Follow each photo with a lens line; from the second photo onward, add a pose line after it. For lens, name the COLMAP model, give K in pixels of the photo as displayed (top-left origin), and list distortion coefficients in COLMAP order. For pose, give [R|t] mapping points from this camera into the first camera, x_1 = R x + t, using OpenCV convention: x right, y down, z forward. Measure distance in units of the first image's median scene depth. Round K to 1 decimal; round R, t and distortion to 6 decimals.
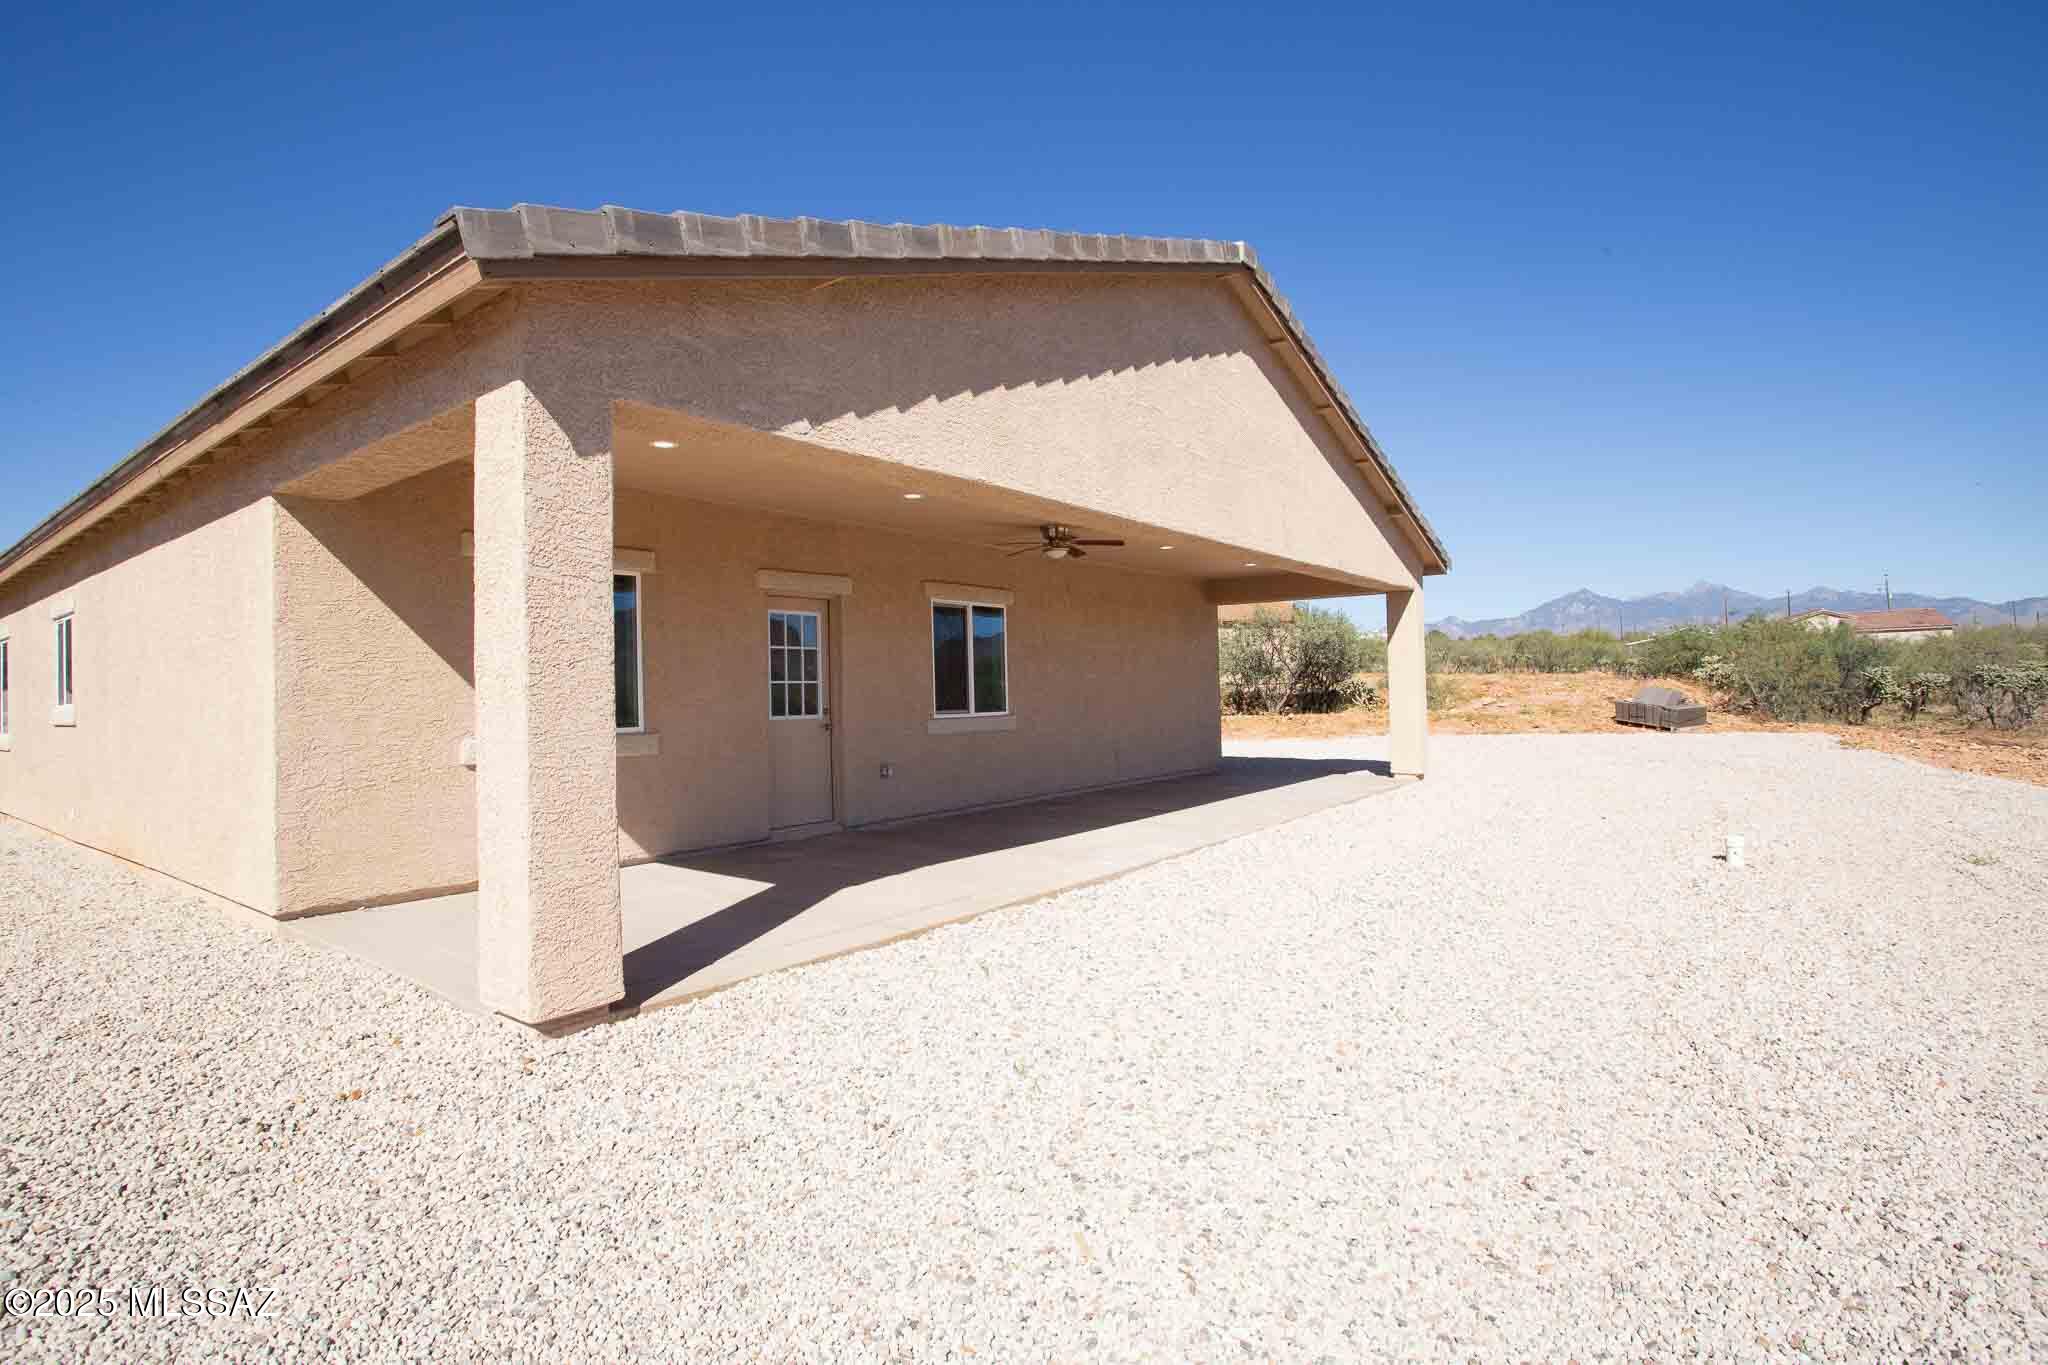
lens RADIAL K [[987.5, 0, 1034.1], [0, 987.5, 664.3], [0, 0, 1]] dist [-0.070208, 0.032128]
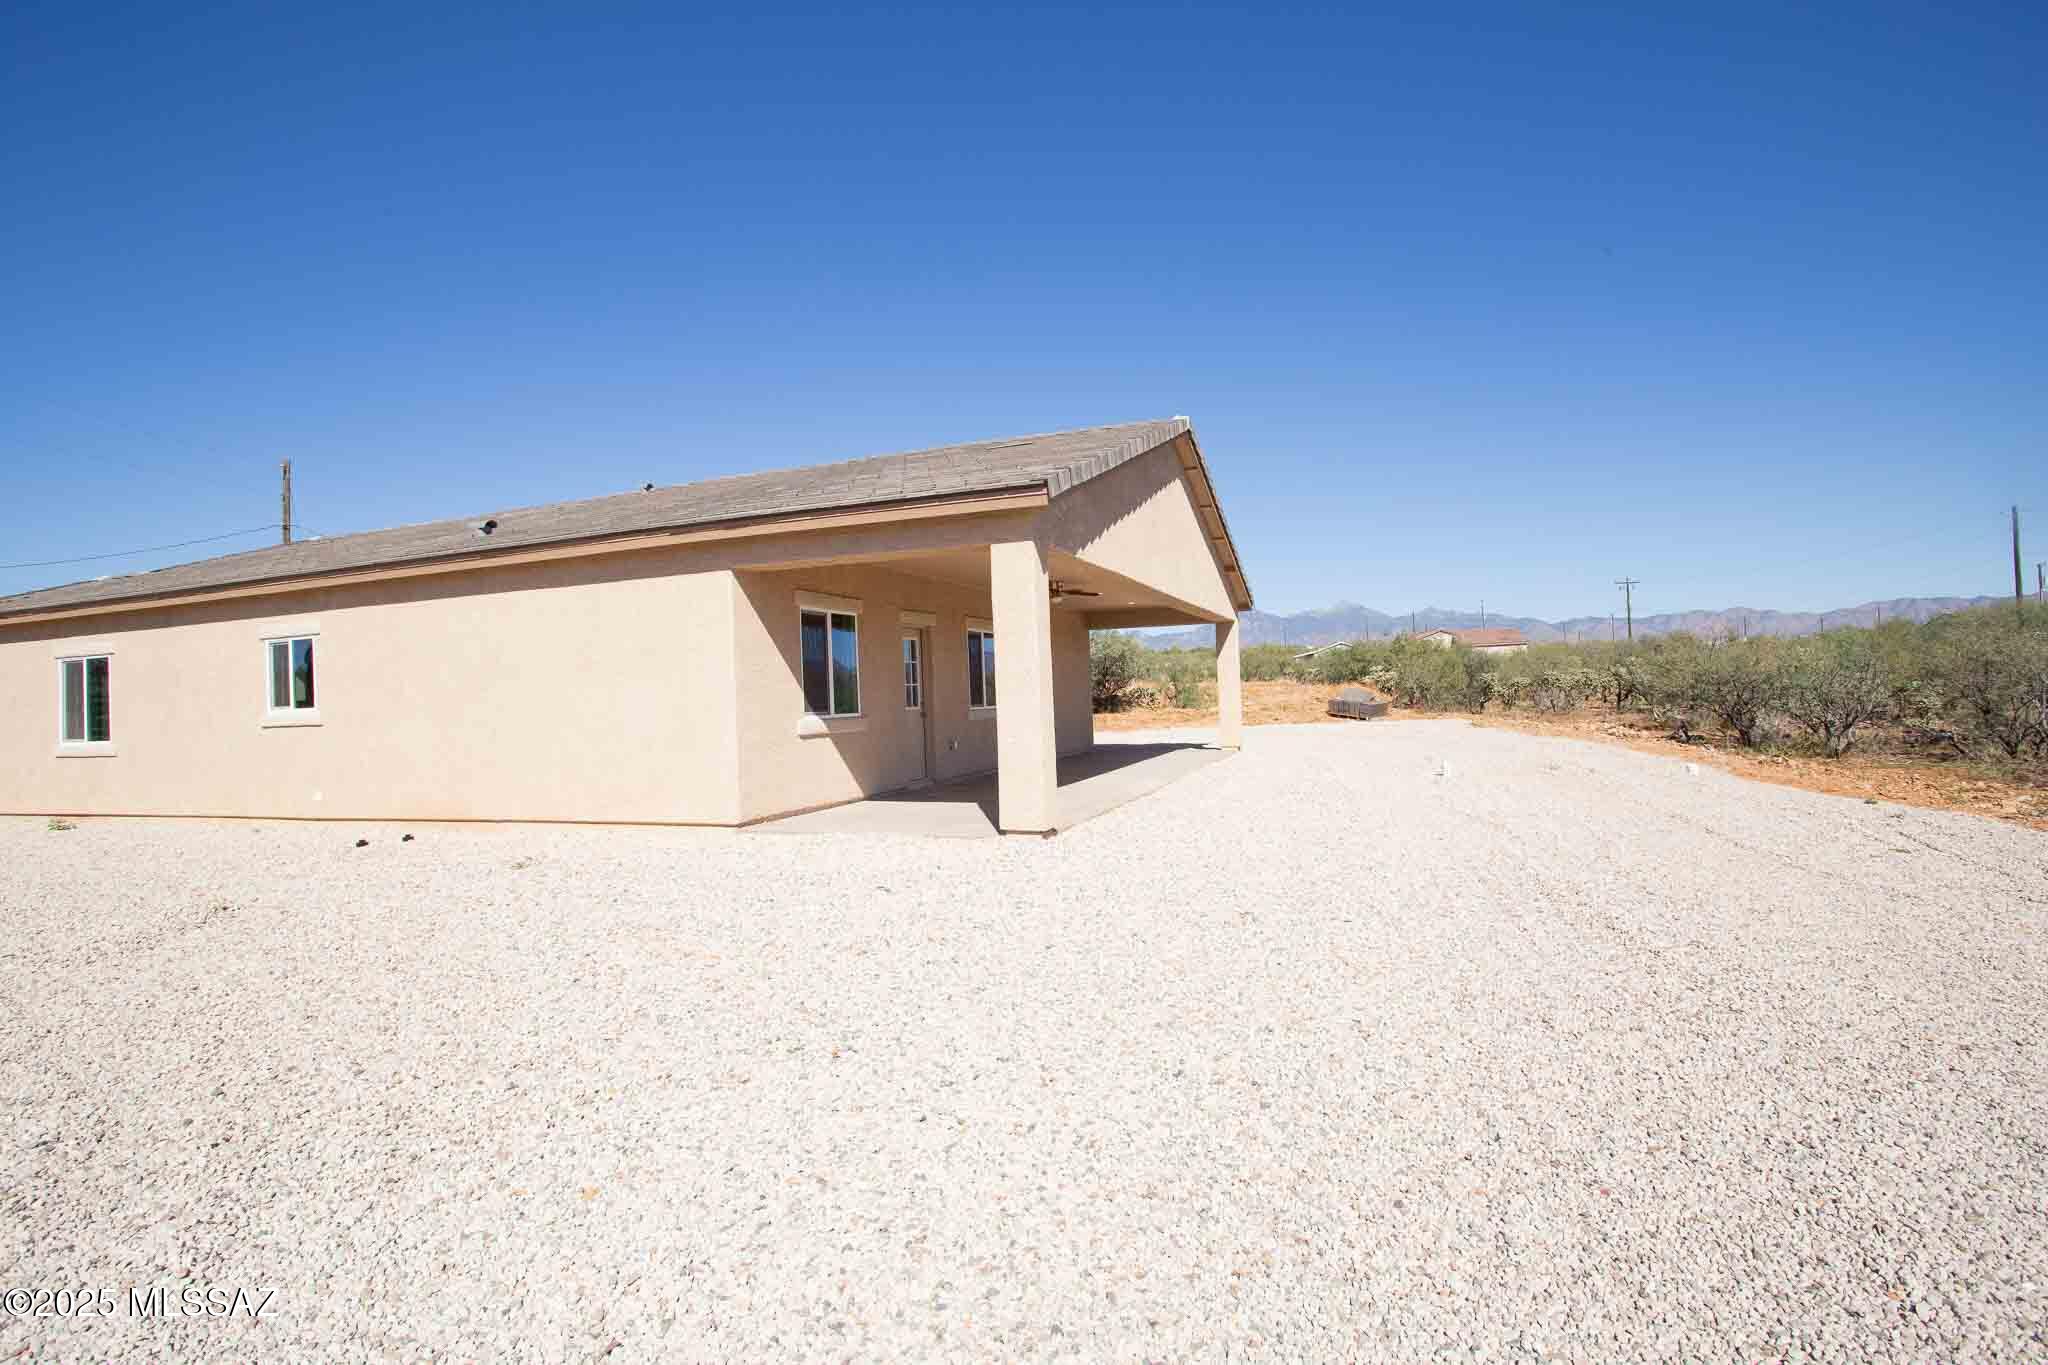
lens RADIAL K [[987.5, 0, 1034.1], [0, 987.5, 664.3], [0, 0, 1]] dist [-0.070208, 0.032128]
pose [[0.955247, -0.002686, 0.295797, -0.212259], [0.006505, 0.999908, -0.011929, 0.002717], [-0.295737, 0.013320, 0.955176, -0.205316]]
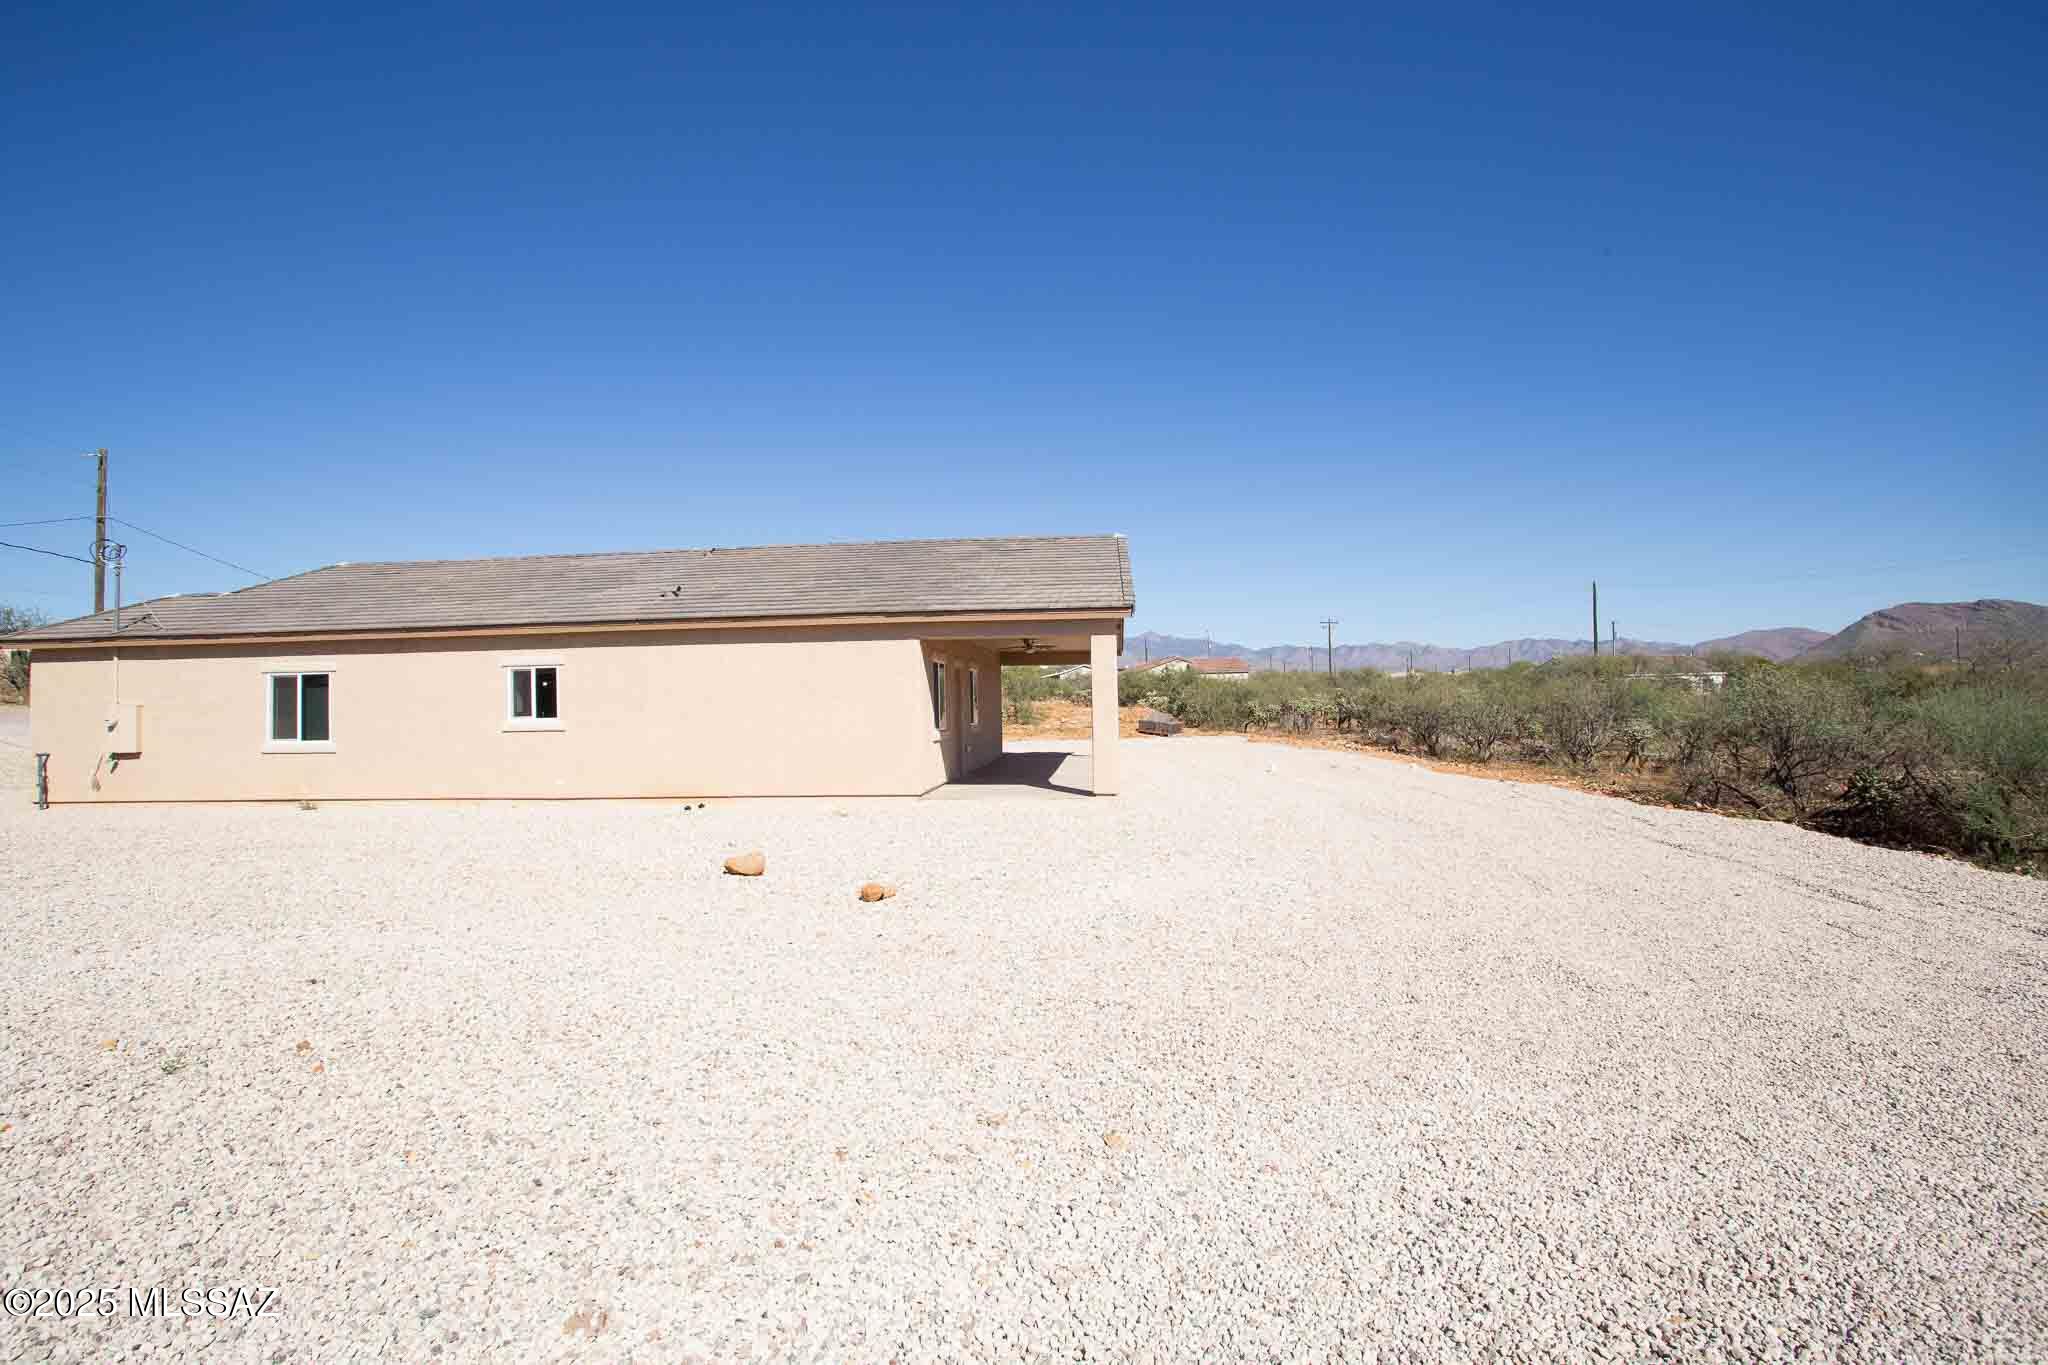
lens RADIAL K [[987.5, 0, 1034.1], [0, 987.5, 664.3], [0, 0, 1]] dist [-0.070208, 0.032128]
pose [[0.840522, 0.029173, 0.540992, -0.547124], [-0.016875, 0.999474, -0.027679, -0.009430], [-0.541515, 0.014136, 0.840572, -0.409290]]
